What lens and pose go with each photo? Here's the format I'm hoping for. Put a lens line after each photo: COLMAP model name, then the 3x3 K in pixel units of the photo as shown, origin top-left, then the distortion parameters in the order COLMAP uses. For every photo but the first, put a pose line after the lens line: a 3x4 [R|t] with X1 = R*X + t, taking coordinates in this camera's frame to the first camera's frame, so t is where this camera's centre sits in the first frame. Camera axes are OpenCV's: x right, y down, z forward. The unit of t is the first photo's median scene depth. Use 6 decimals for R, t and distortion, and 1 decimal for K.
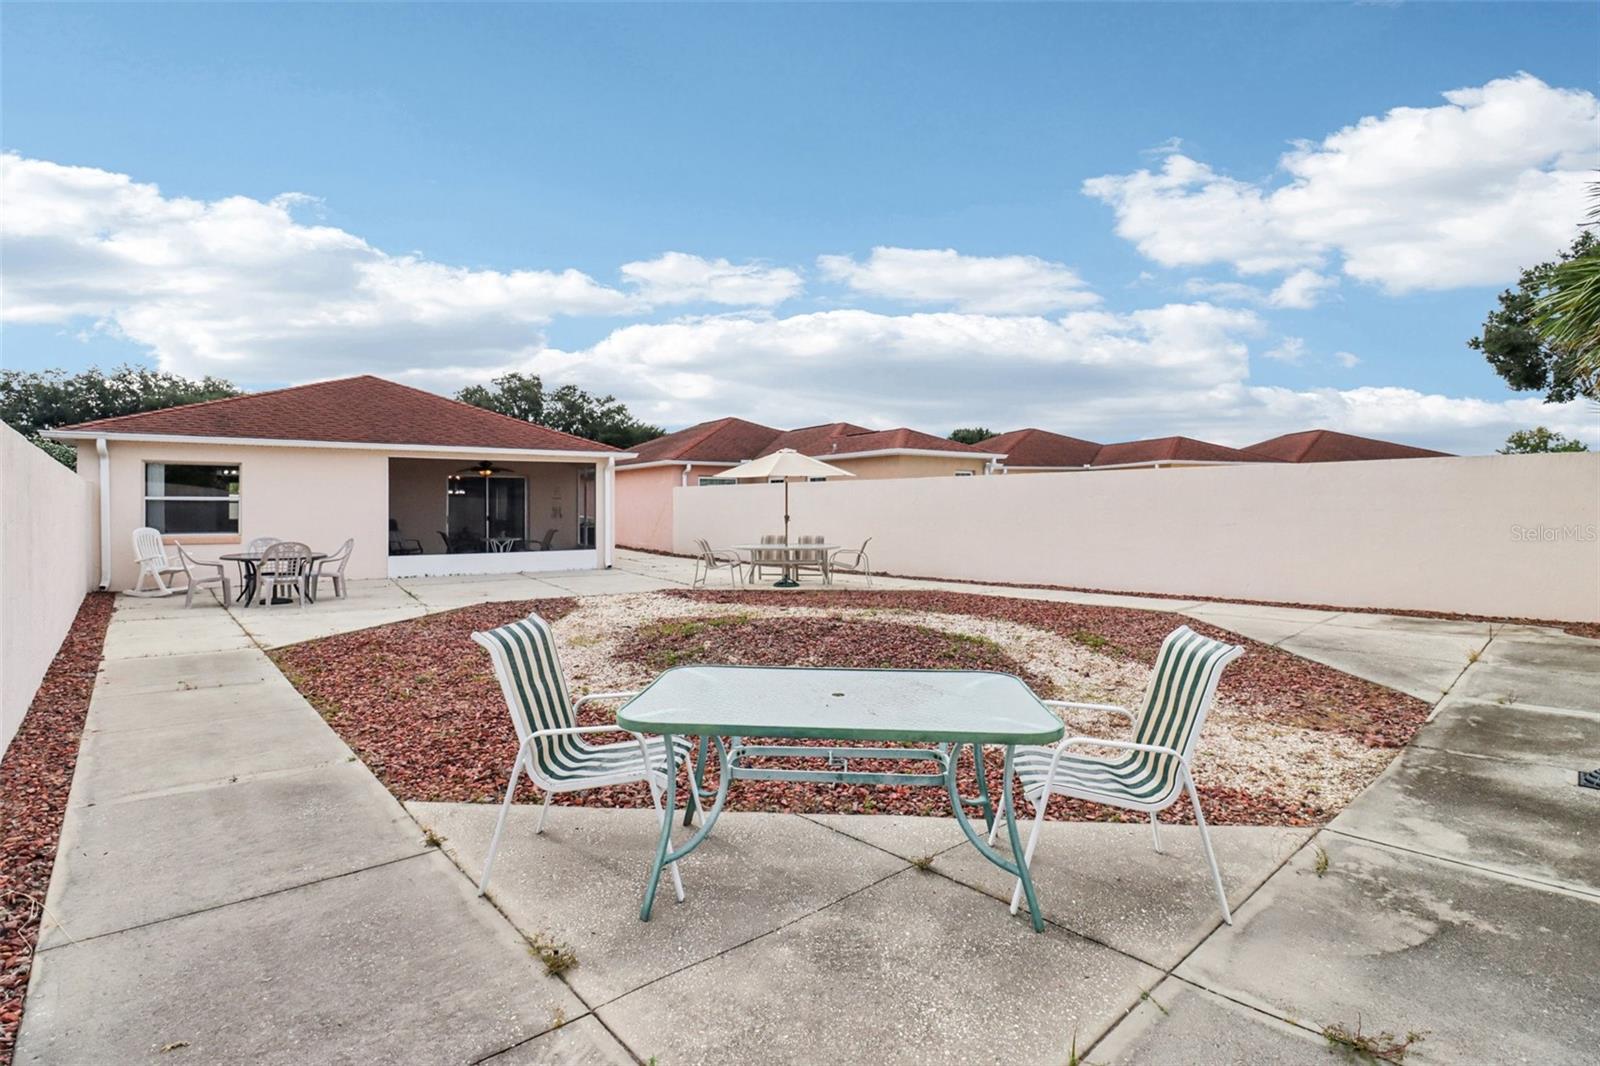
lens RADIAL K [[767.0, 0, 802.1], [0, 767.0, 523.4], [0, 0, 1]] dist [-0.003910, -0.002116]
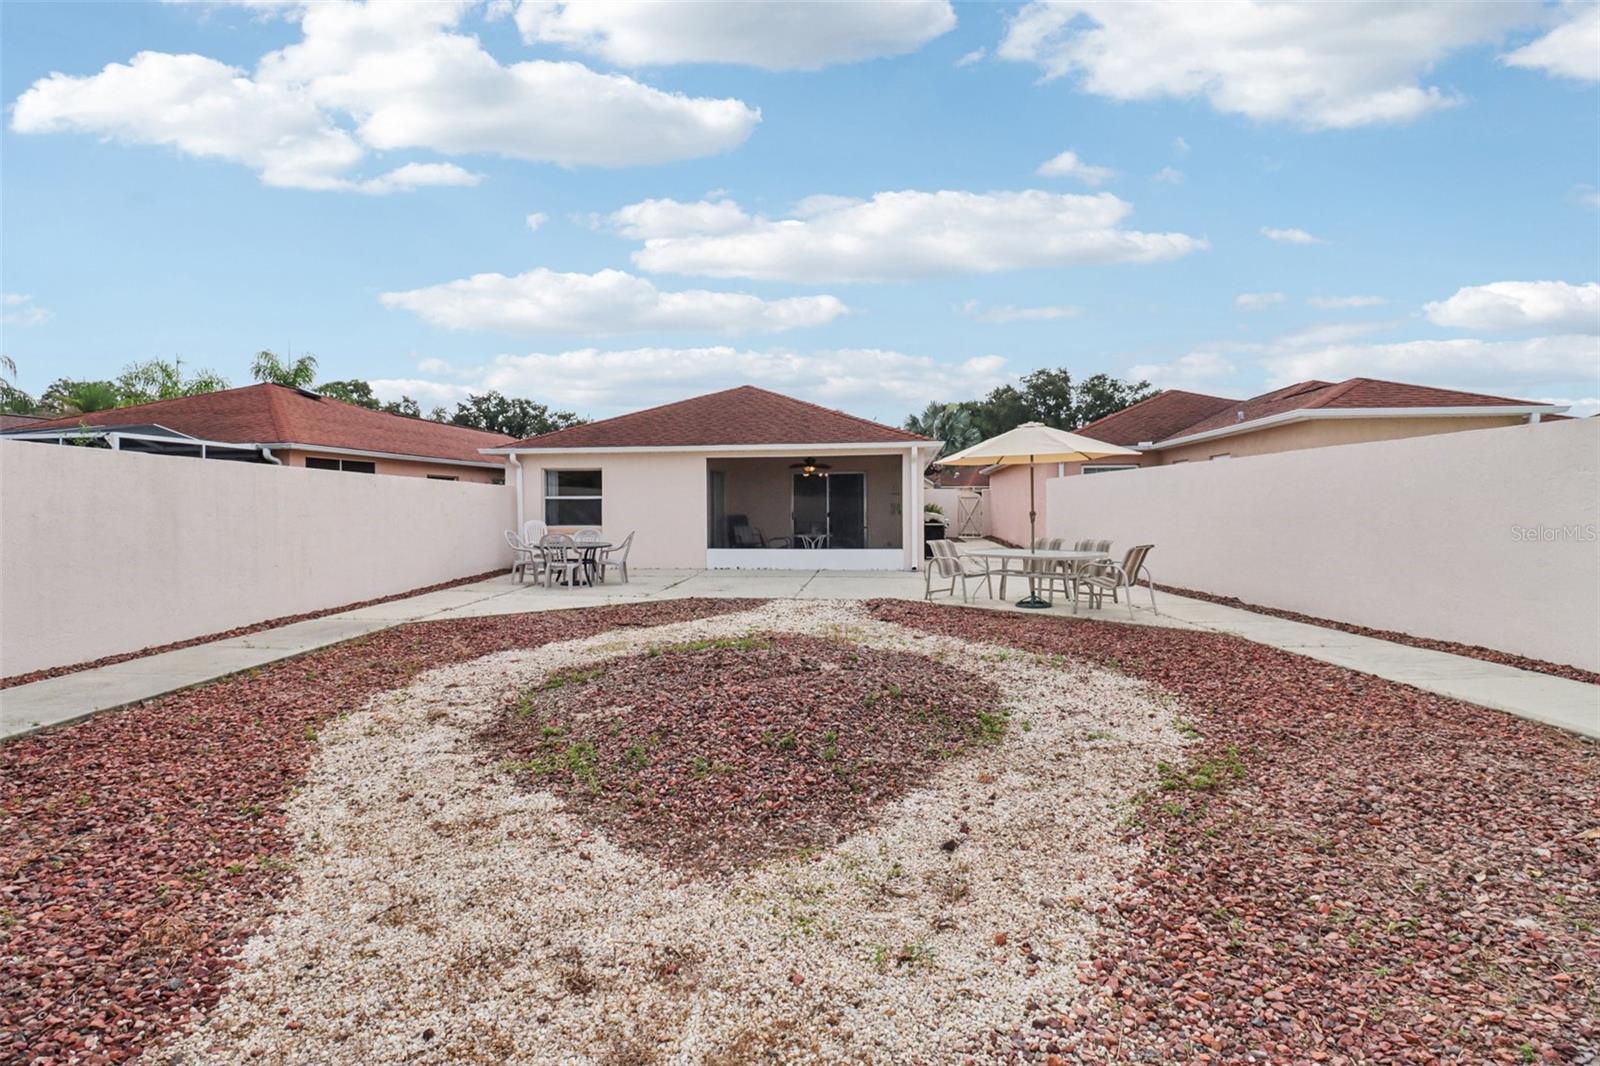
lens RADIAL K [[767.0, 0, 807.4], [0, 767.0, 530.1], [0, 0, 1]] dist [-0.003910, -0.002116]
pose [[0.744327, 0.016986, -0.667599, 0.304251], [-0.009440, 0.999844, 0.014915, -0.001508], [0.667748, -0.004800, 0.744372, 0.292046]]
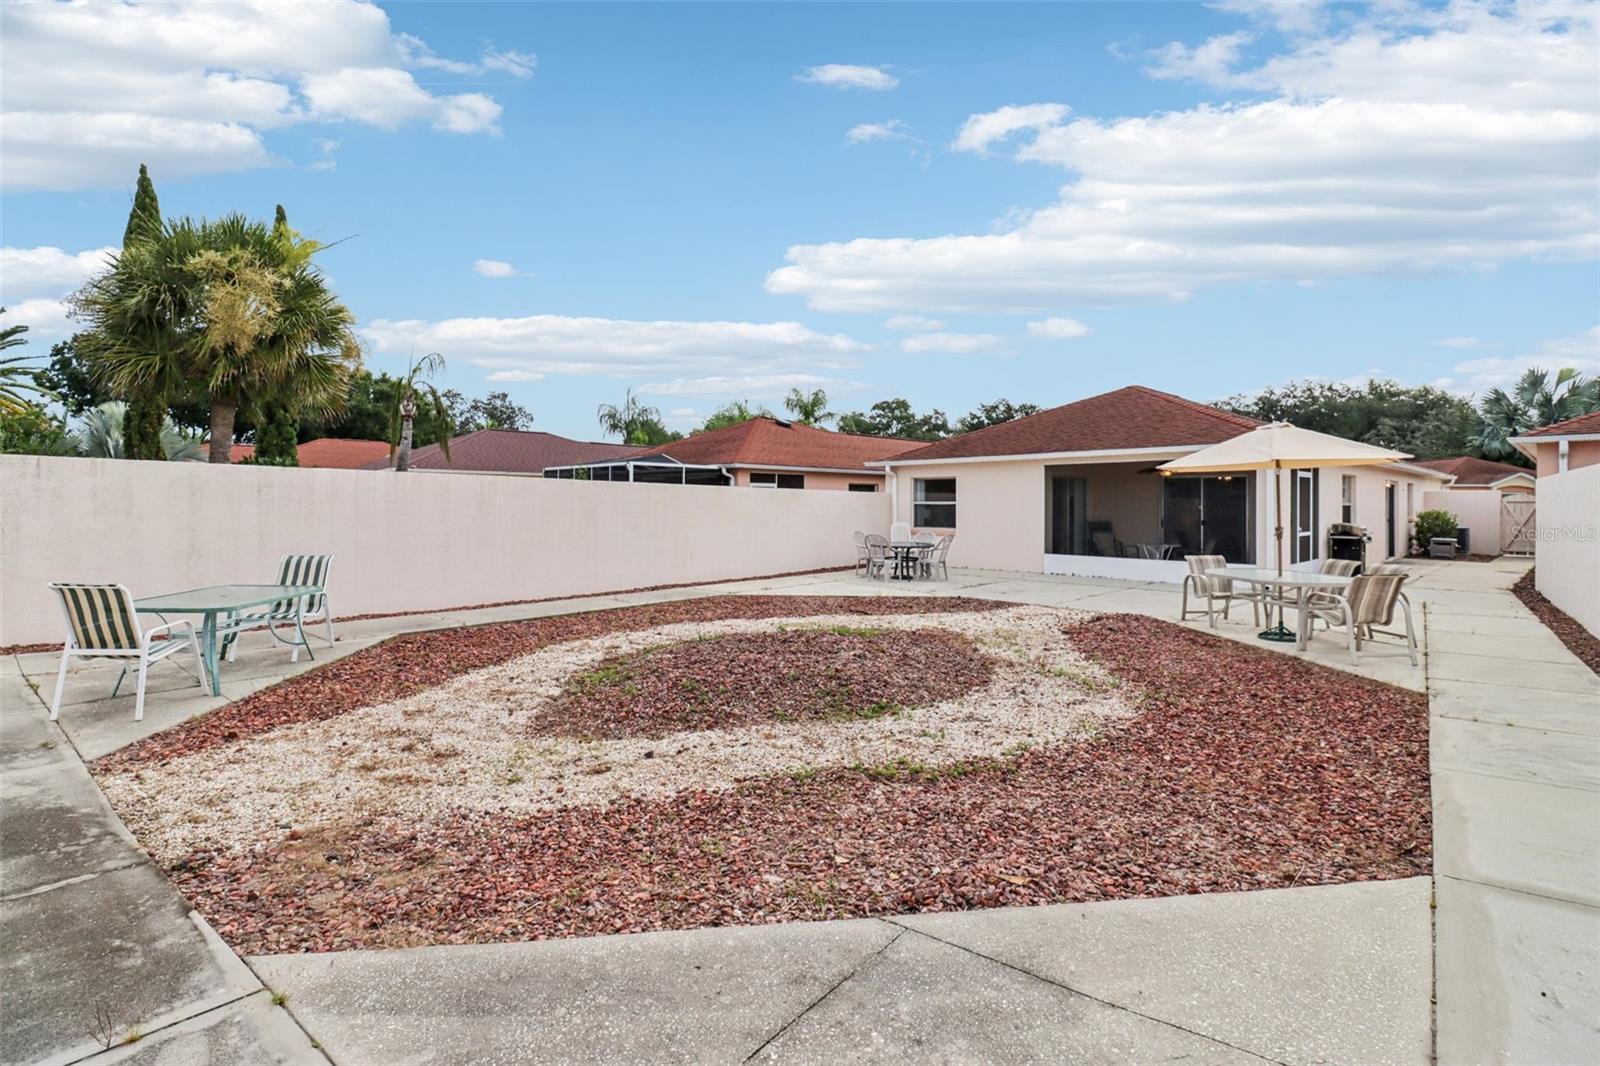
lens RADIAL K [[767.0, 0, 802.6], [0, 767.0, 505.5], [0, 0, 1]] dist [-0.003910, -0.002116]
pose [[0.141683, 0.000445, -0.989912, 0.533652], [-0.024735, 0.999689, -0.003091, -0.015958], [0.989603, 0.024923, 0.141650, 0.507965]]
